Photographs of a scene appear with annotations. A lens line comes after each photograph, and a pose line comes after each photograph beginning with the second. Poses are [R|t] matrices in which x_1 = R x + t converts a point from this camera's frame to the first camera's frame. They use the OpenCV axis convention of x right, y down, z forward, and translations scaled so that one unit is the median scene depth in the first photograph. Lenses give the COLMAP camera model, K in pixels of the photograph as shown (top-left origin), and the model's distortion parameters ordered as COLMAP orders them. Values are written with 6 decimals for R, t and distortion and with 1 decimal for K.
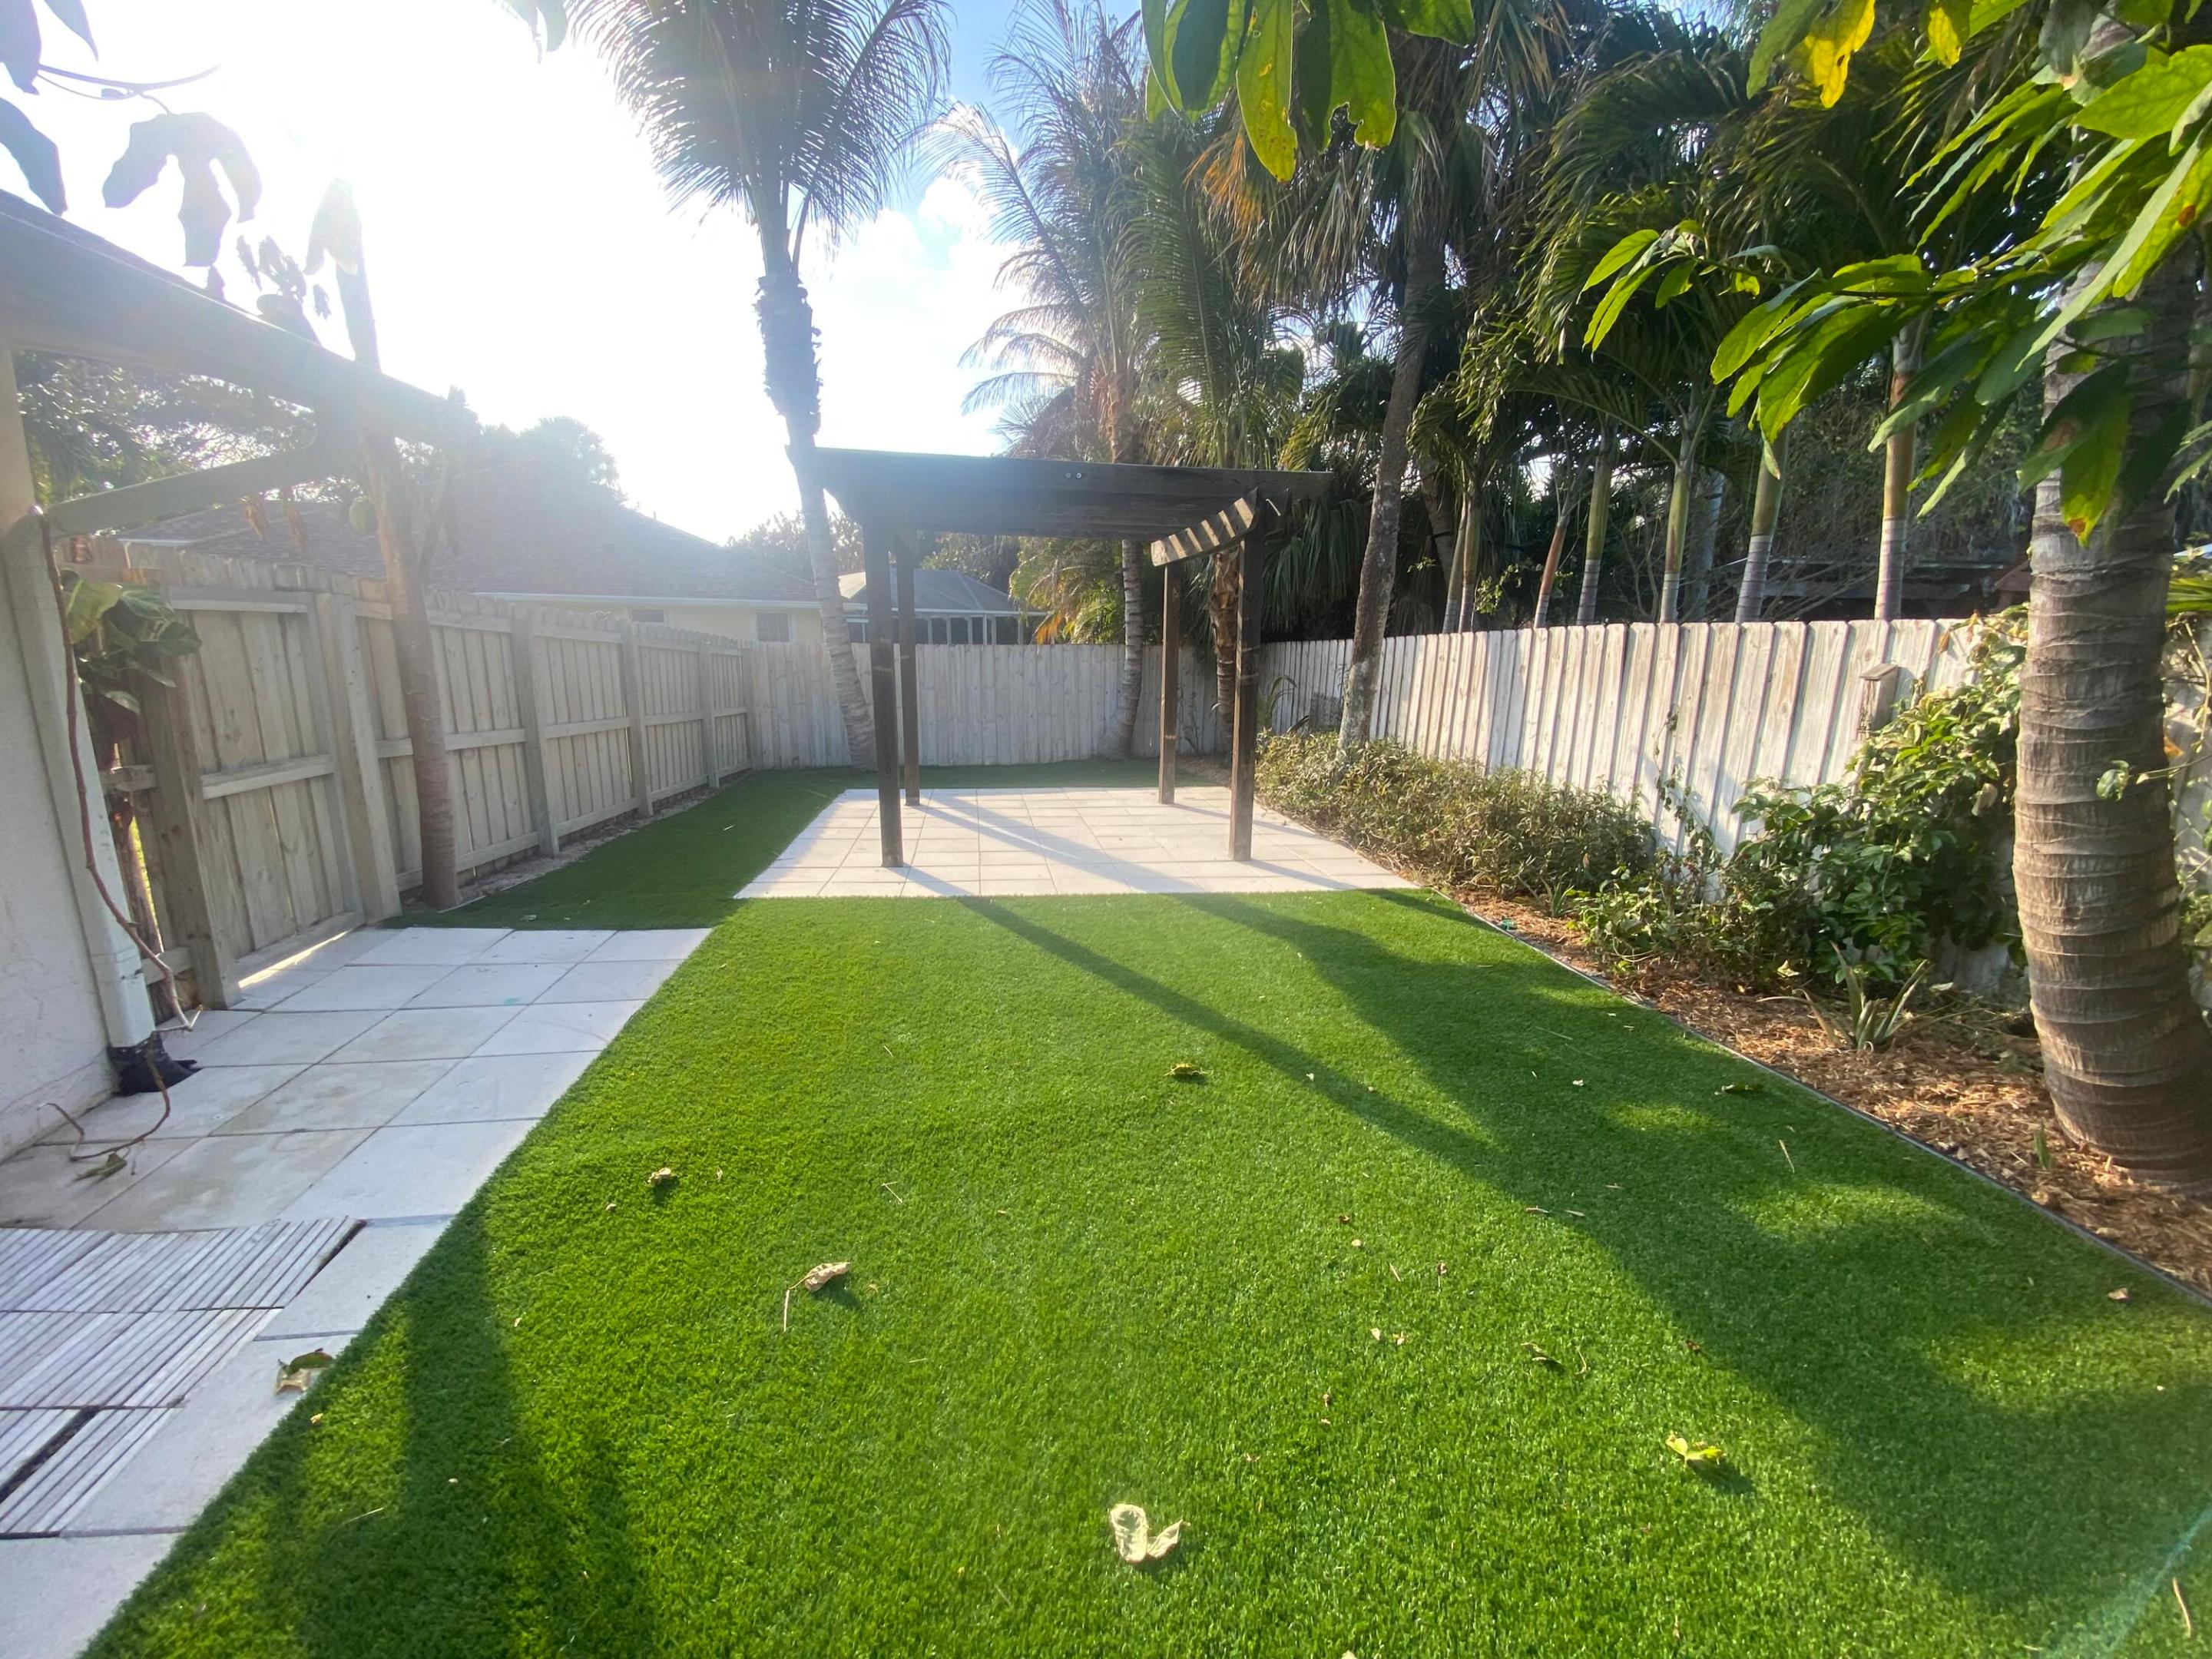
lens RADIAL K [[902.9, 0, 1101.7], [0, 902.9, 836.9], [0, 0, 1]] dist [0.006457, -0.008789]
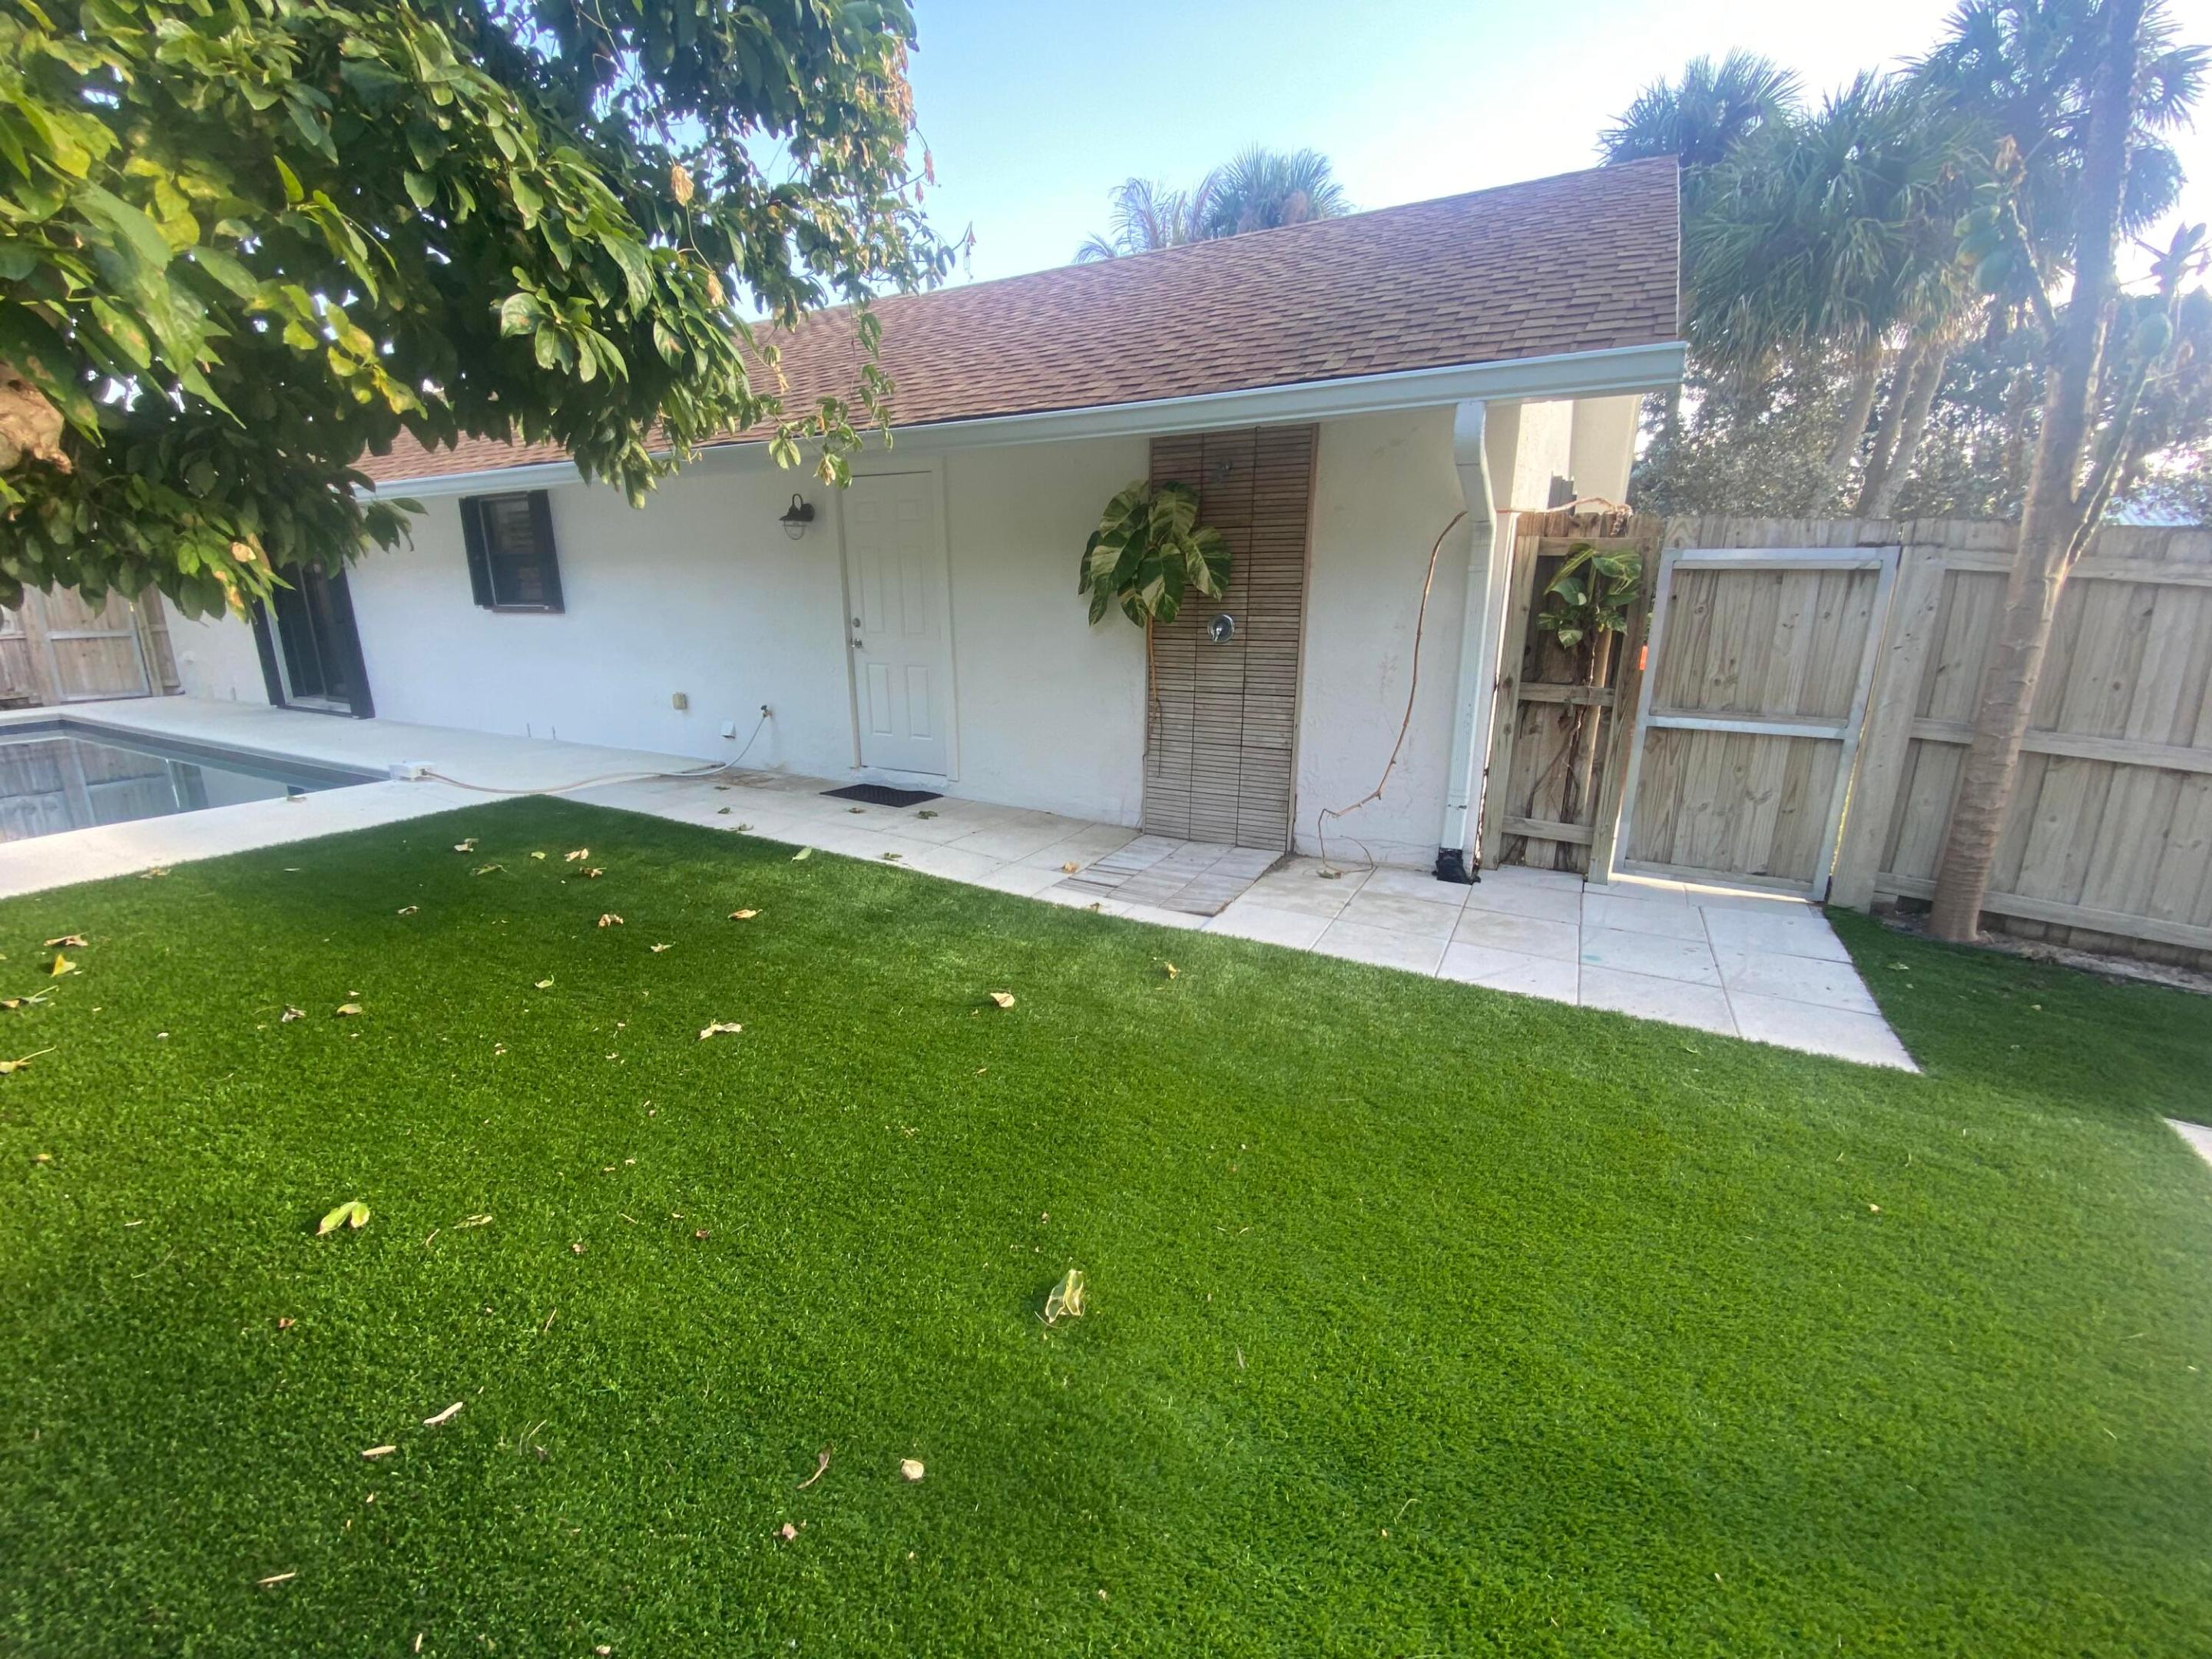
lens RADIAL K [[902.9, 0, 1099.4], [0, 902.9, 828.0], [0, 0, 1]] dist [0.006457, -0.008789]
pose [[-0.599065, 0.177917, -0.780684, 0.417244], [-0.181813, 0.919307, 0.349025, -0.192557], [0.779785, 0.351027, -0.518377, 0.995524]]
